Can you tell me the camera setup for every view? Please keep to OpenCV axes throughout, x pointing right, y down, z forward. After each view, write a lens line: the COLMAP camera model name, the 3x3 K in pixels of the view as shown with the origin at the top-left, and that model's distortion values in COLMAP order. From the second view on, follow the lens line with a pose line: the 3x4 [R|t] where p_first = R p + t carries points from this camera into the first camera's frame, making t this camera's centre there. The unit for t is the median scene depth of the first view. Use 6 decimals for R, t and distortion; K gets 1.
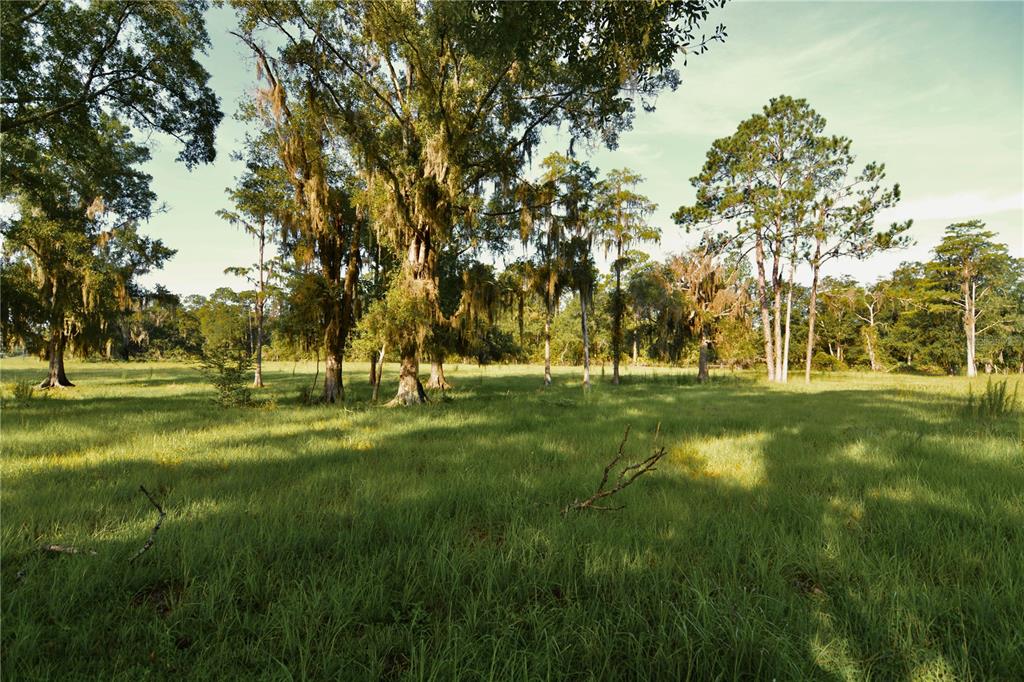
lens RADIAL K [[493.0, 0, 512.2], [0, 493.0, 349.2], [0, 0, 1]] dist [-0.006615, -0.009283]
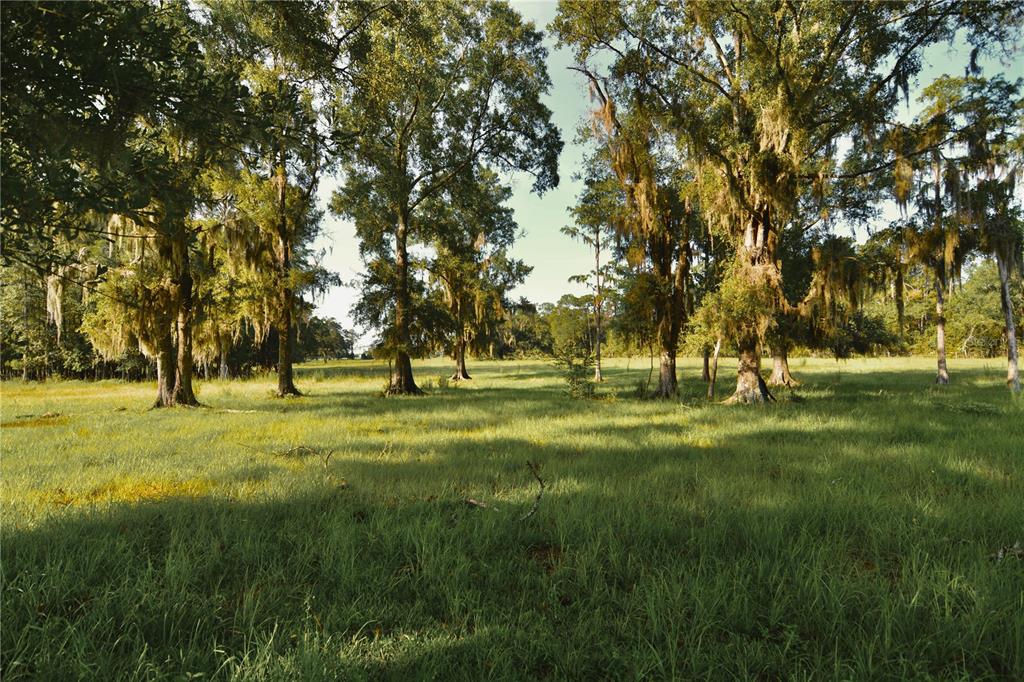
lens RADIAL K [[493.0, 0, 510.7], [0, 493.0, 349.4], [0, 0, 1]] dist [-0.006615, -0.009283]
pose [[0.796982, -0.025282, -0.603474, -0.007734], [0.031012, 0.999519, -0.000918, -0.000061], [0.603207, -0.017984, 0.797382, -0.000960]]
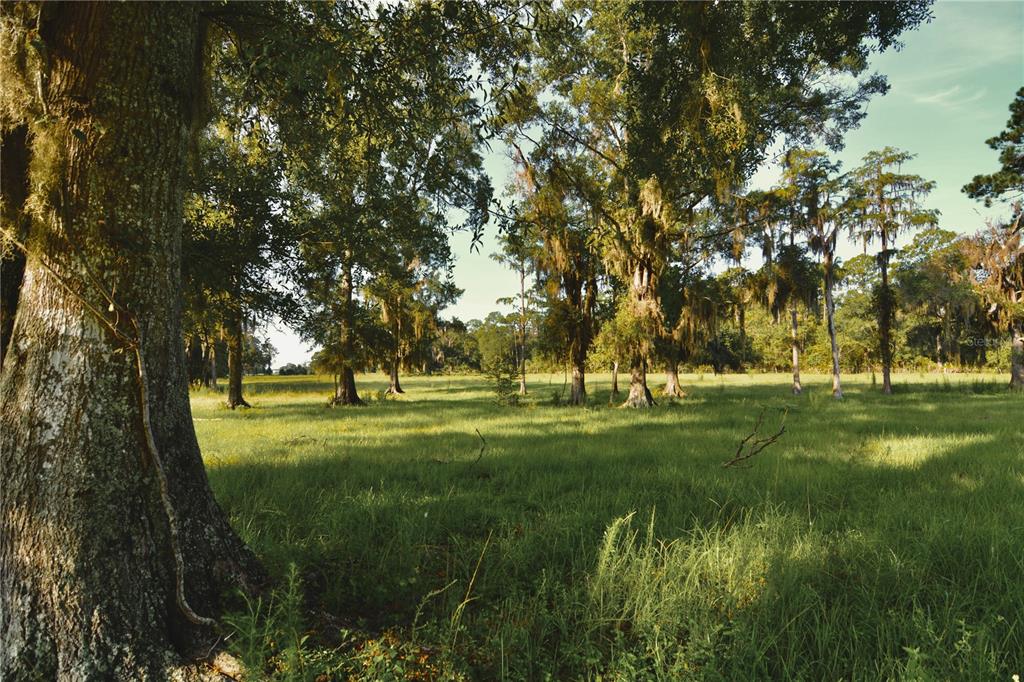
lens RADIAL K [[493.0, 0, 512.2], [0, 493.0, 346.0], [0, 0, 1]] dist [-0.006615, -0.009283]
pose [[0.878682, -0.041204, -0.475626, 0.080336], [0.027545, 0.998984, -0.035655, -0.000195], [0.476612, 0.018229, 0.878925, -0.158297]]
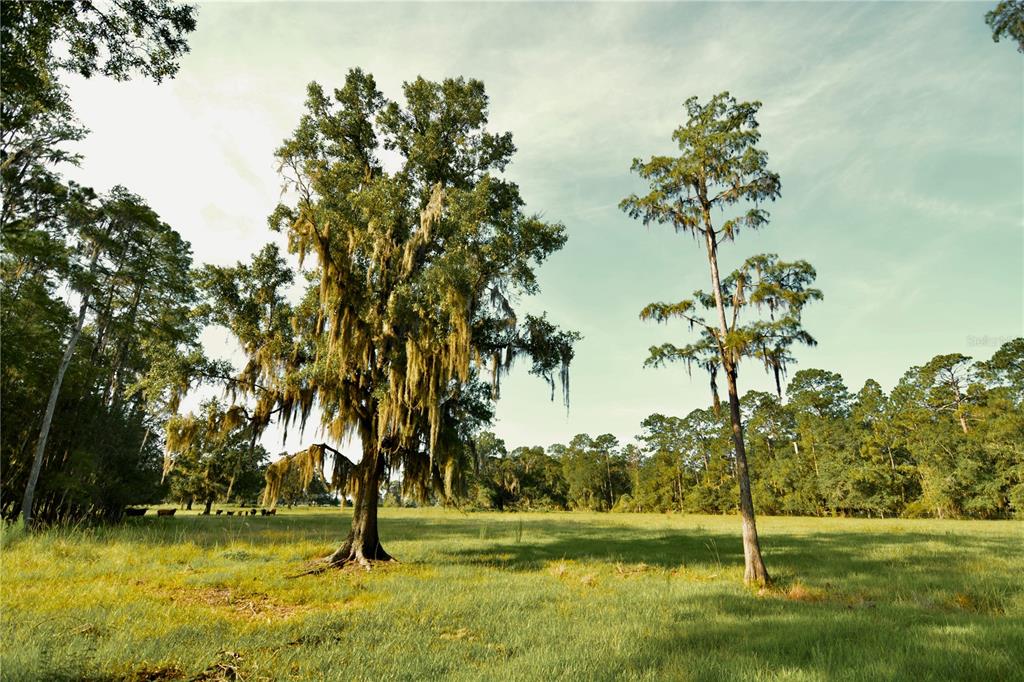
lens RADIAL K [[493.0, 0, 513.2], [0, 493.0, 349.0], [0, 0, 1]] dist [-0.006615, -0.009283]
pose [[0.794476, -0.181446, -0.579557, -0.788788], [0.002682, 0.955362, -0.295426, 0.034062], [0.607290, 0.233155, 0.759498, 1.078138]]
